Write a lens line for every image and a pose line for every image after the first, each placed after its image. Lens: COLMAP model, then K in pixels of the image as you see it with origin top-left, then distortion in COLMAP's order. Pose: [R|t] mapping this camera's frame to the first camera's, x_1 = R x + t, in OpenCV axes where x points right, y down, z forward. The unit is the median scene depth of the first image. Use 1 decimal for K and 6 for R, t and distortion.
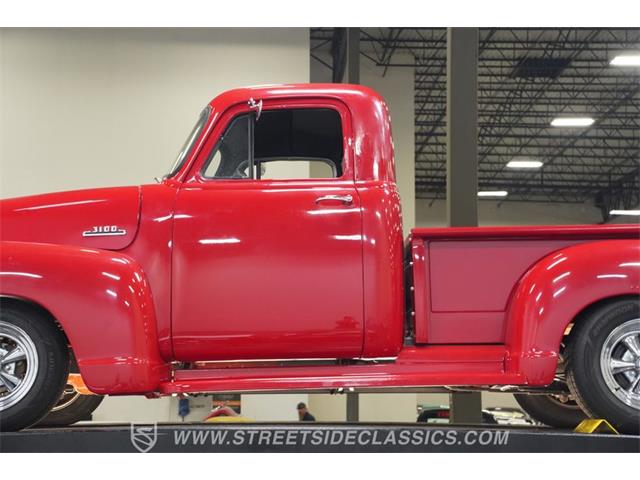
lens RADIAL K [[767.0, 0, 320.0], [0, 767.0, 240.0], [0, 0, 1]] dist [0.189196, 0.009833]
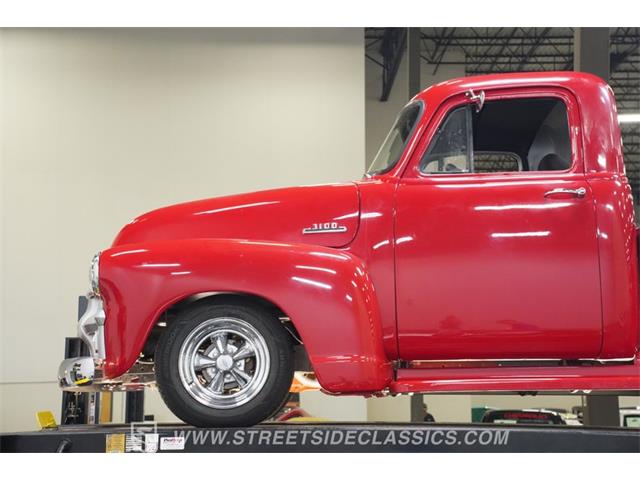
lens RADIAL K [[765.0, 0, 320.0], [0, 765.0, 240.0], [0, 0, 1]] dist [0.183351, 0.004063]
pose [[0.999711, -0.007596, -0.022821, -0.252923], [0.007578, 0.999971, -0.000866, 0.004598], [0.022827, 0.000693, 0.999739, 0.022474]]
